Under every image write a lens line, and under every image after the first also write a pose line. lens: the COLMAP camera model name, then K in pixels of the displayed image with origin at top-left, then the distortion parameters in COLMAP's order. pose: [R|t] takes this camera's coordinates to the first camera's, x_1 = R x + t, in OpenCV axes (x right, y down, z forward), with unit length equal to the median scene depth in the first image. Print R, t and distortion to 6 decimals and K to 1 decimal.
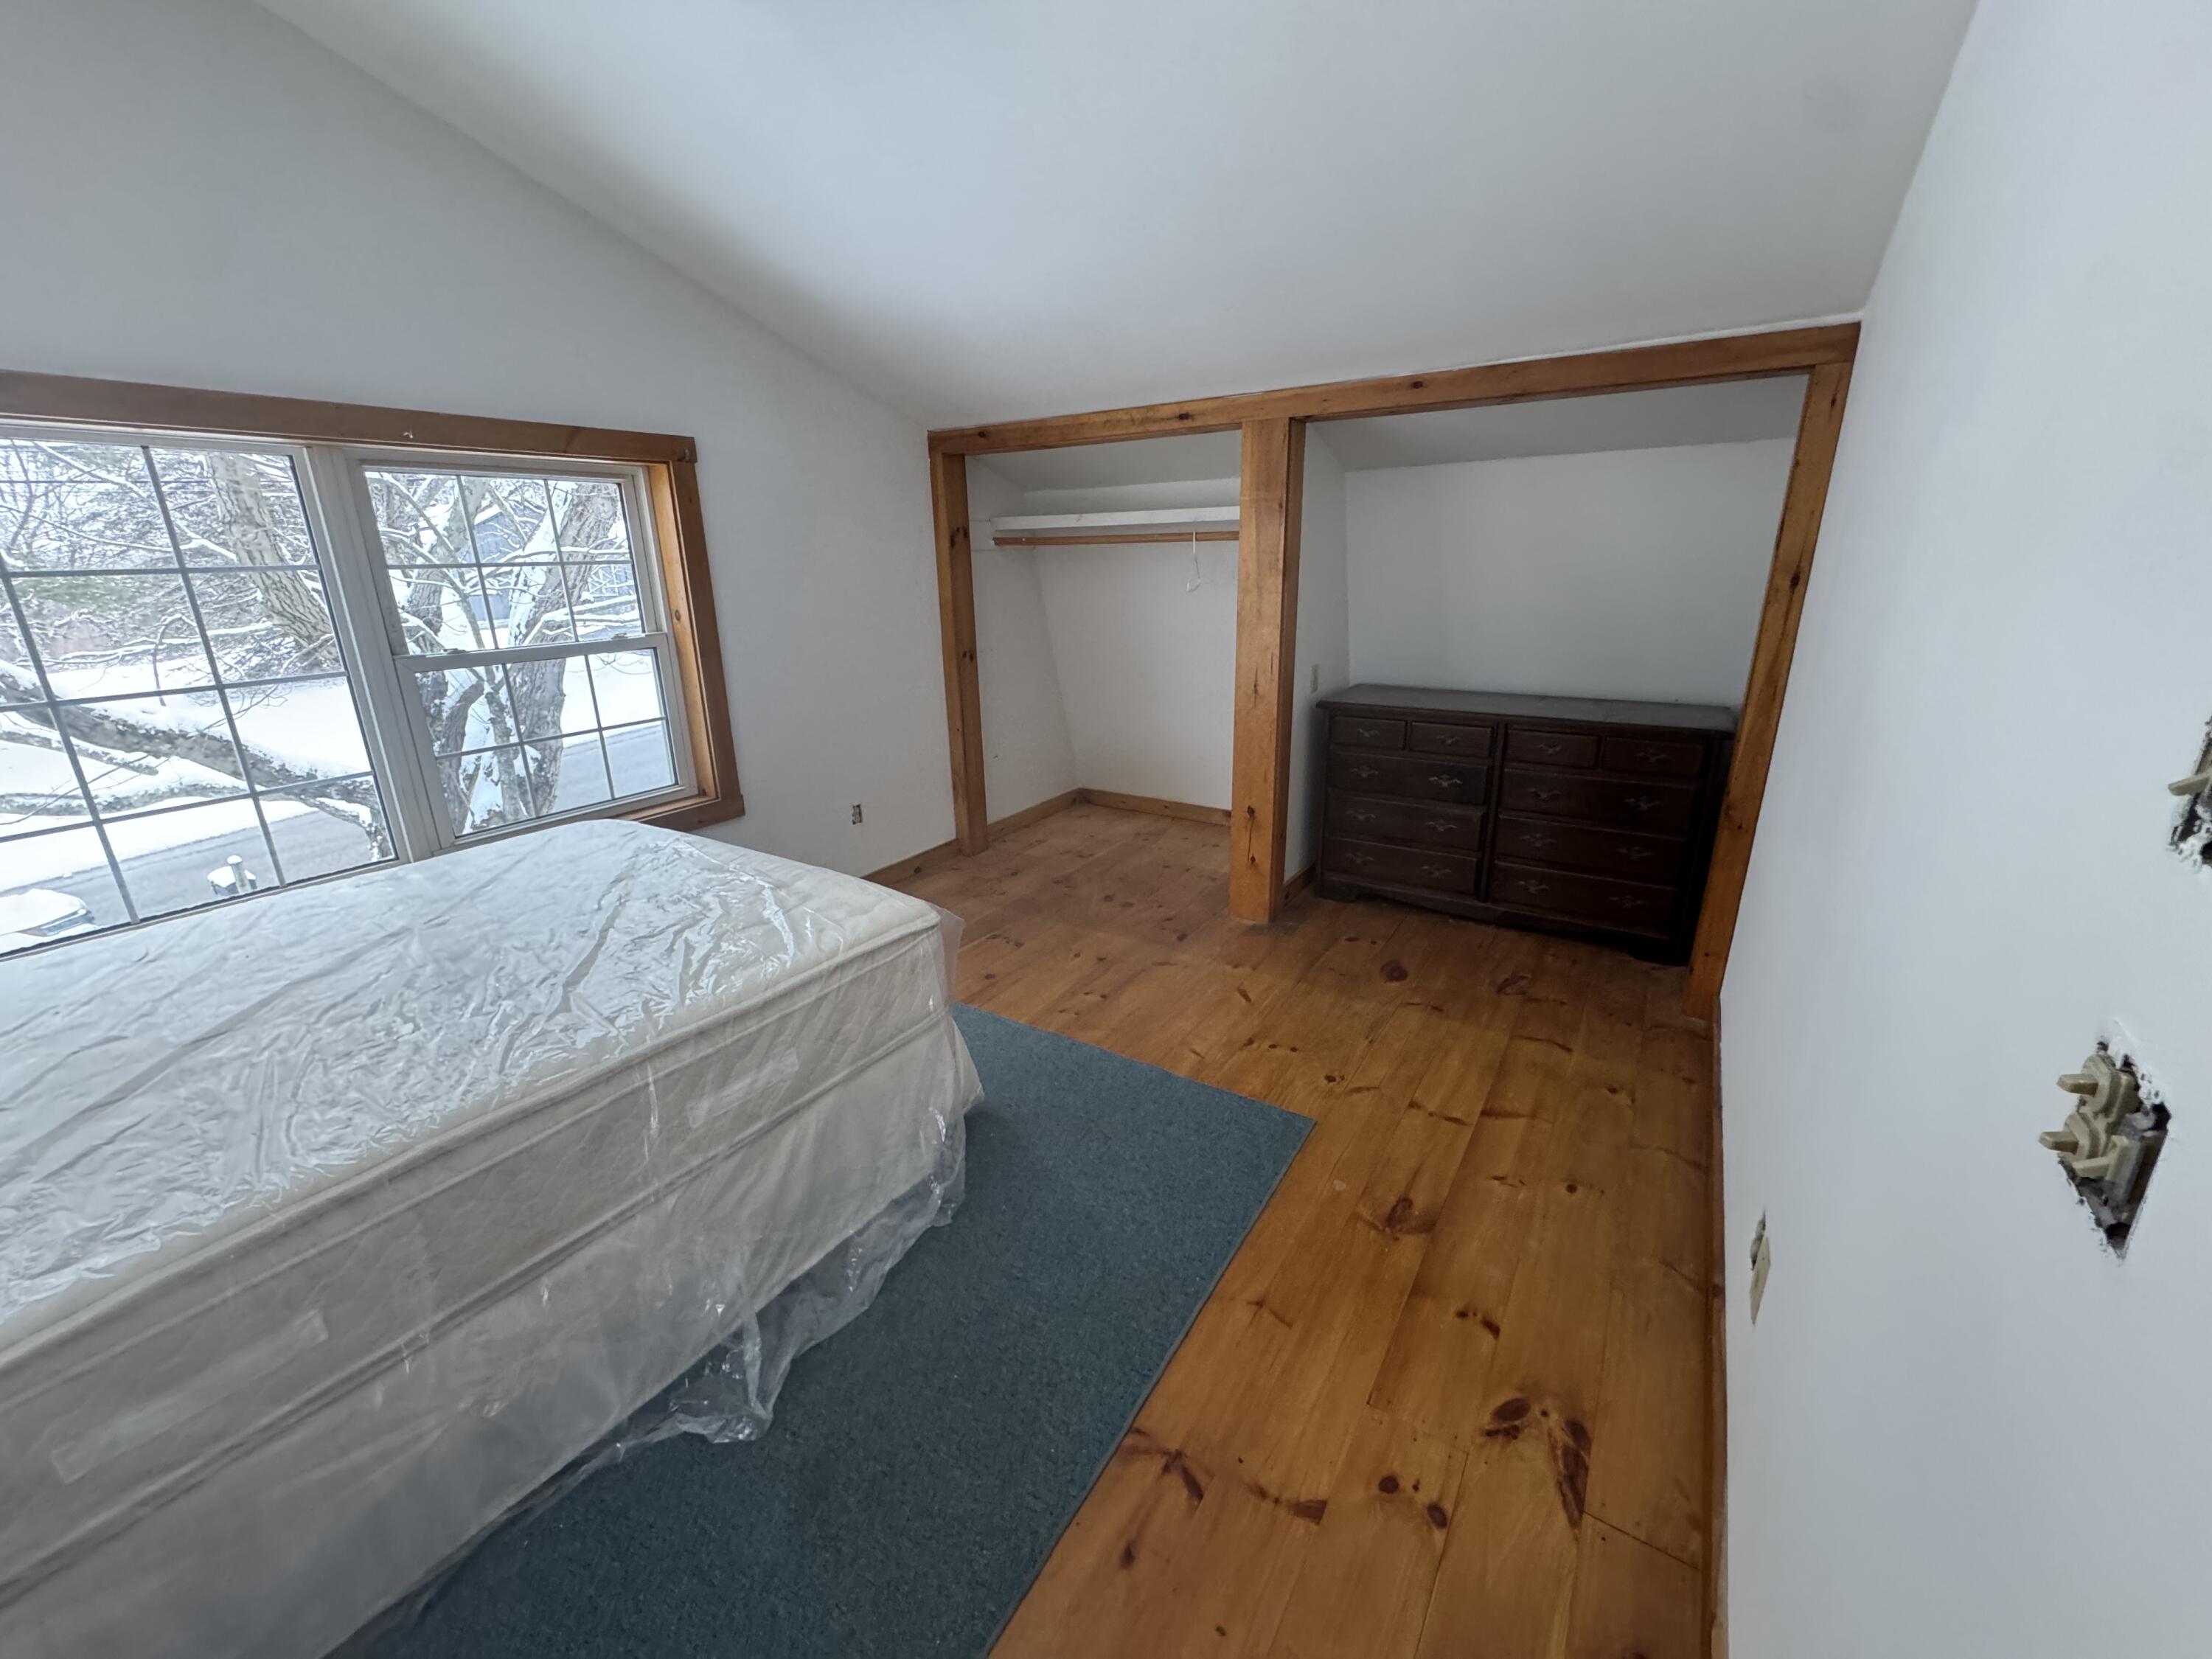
lens RADIAL K [[869.1, 0, 1103.3], [0, 869.1, 820.0], [0, 0, 1]] dist [-0.002642, -0.000296]
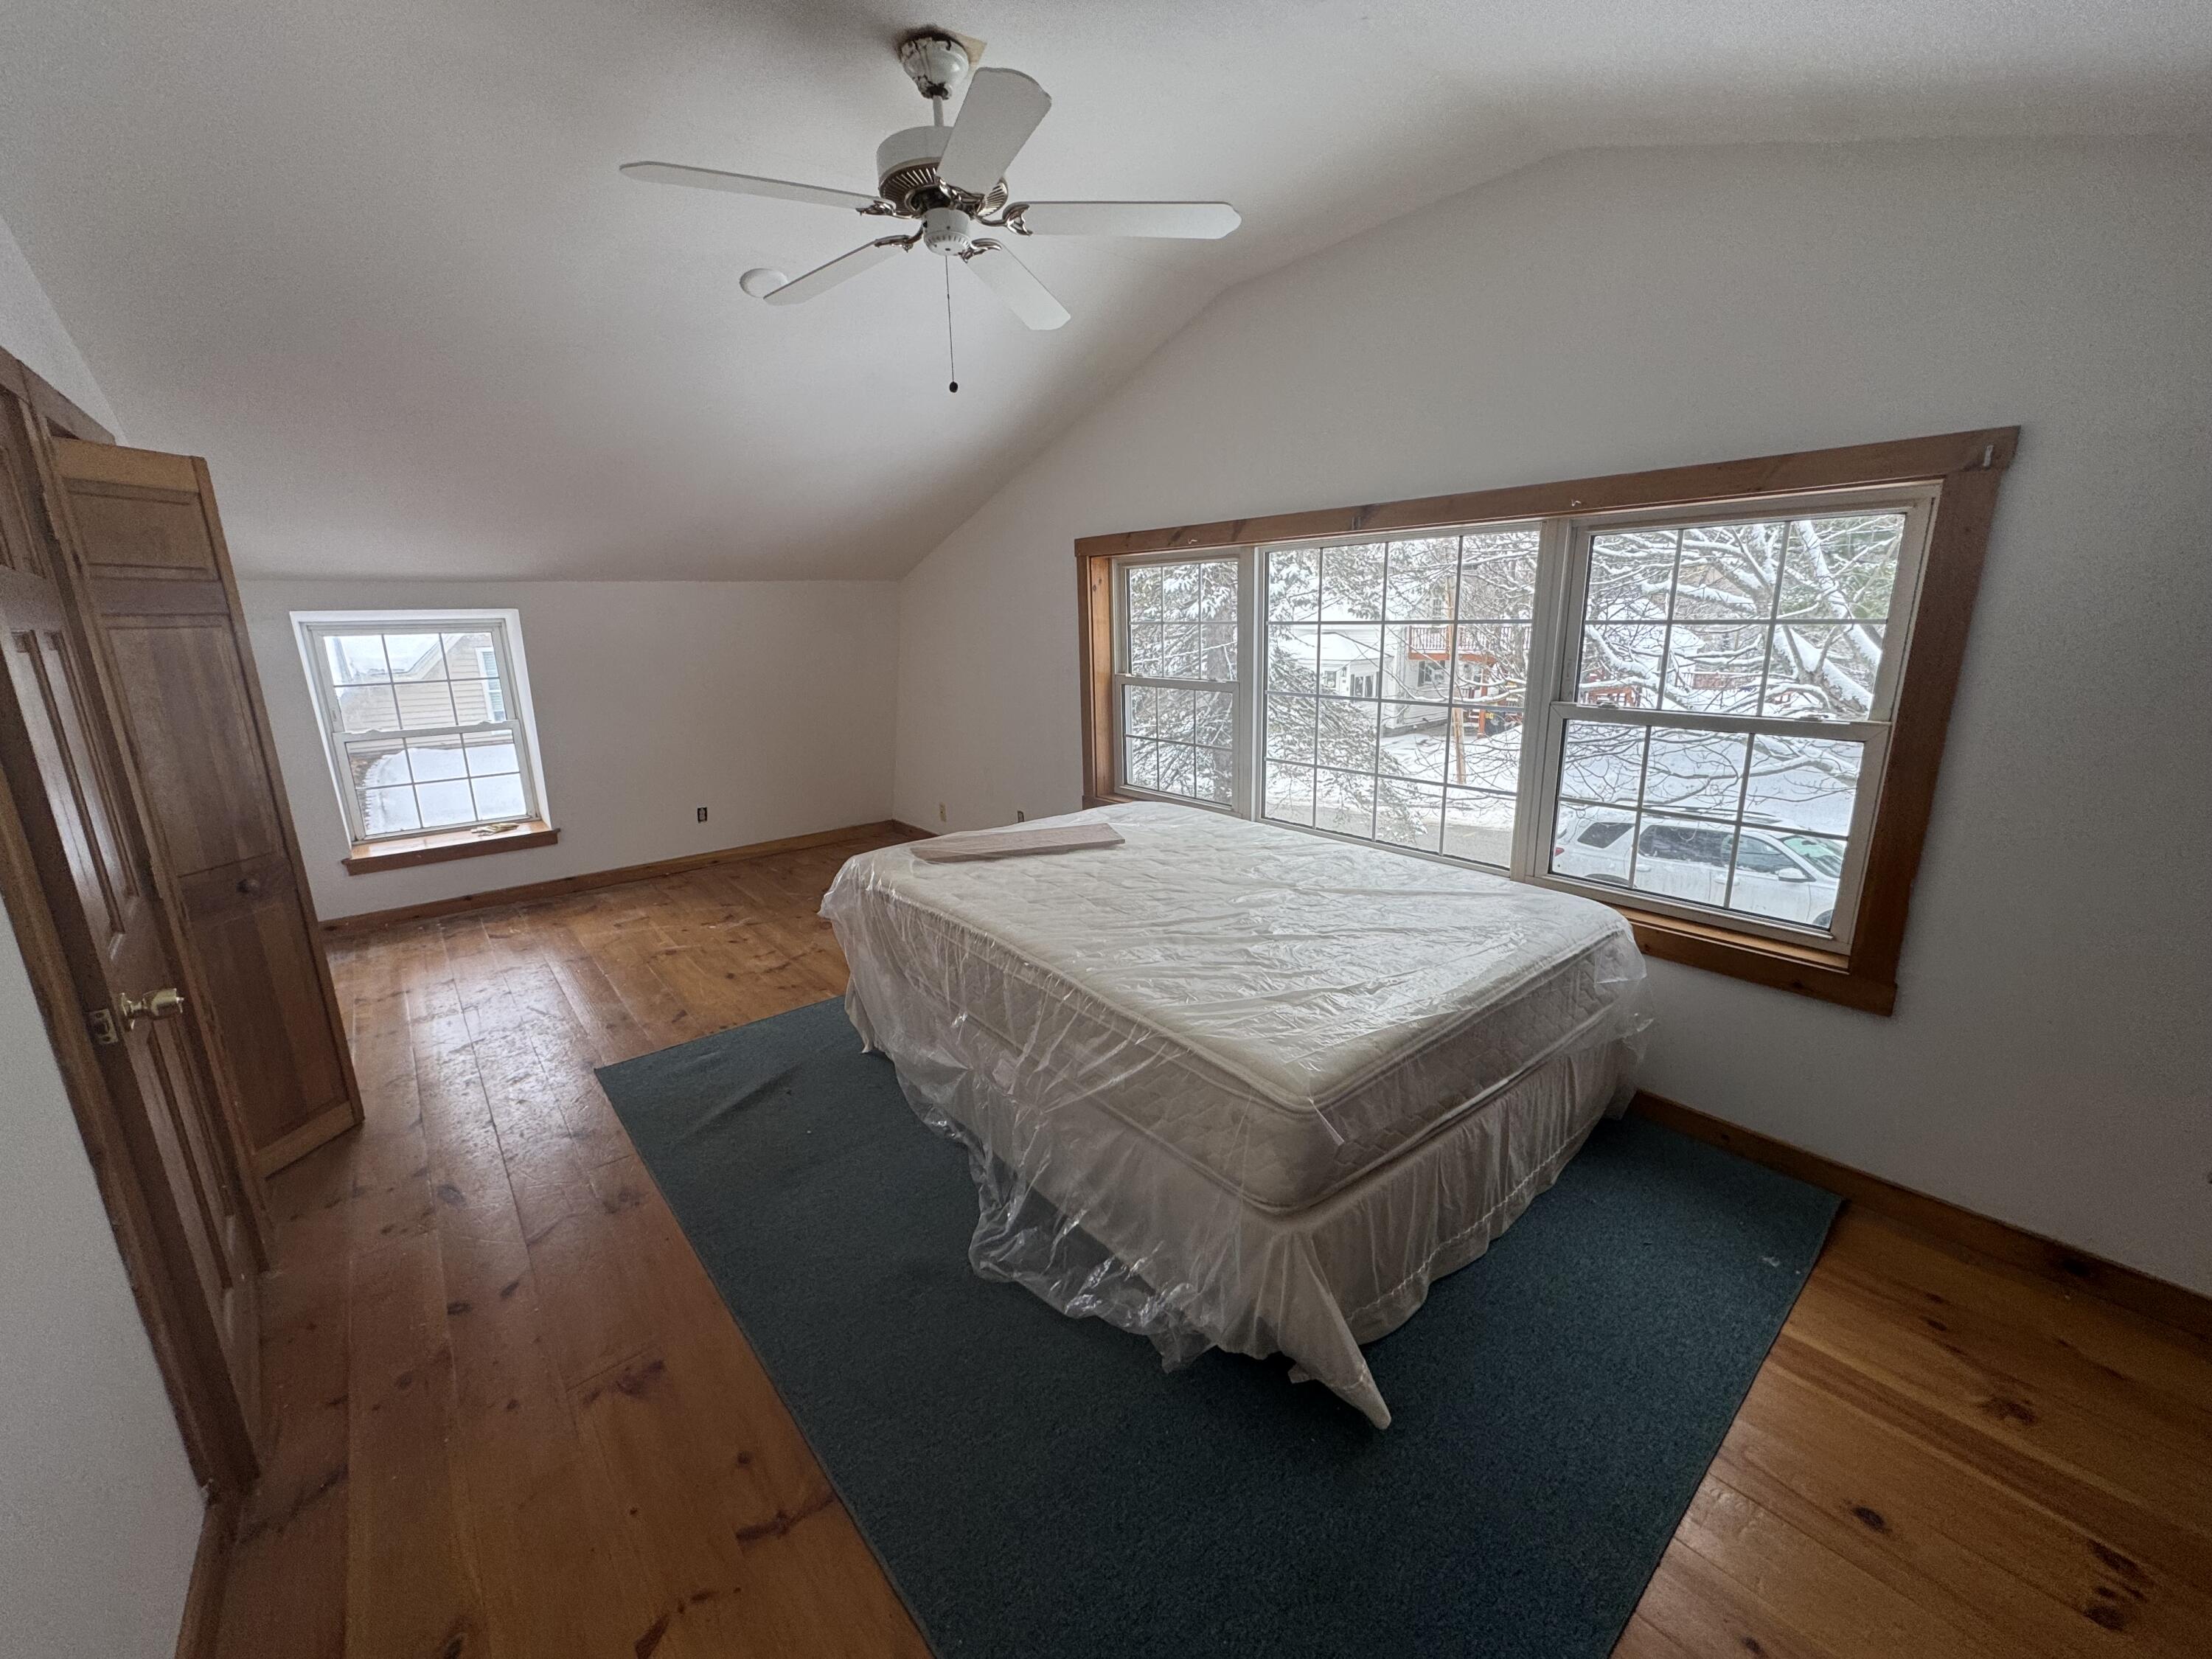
lens RADIAL K [[869.1, 0, 1103.3], [0, 869.1, 820.0], [0, 0, 1]] dist [-0.002642, -0.000296]
pose [[-0.291946, 0.244643, -0.924617, 0.495025], [-0.255185, 0.911765, 0.321816, -0.311257], [0.921764, 0.329902, -0.203757, 0.886085]]
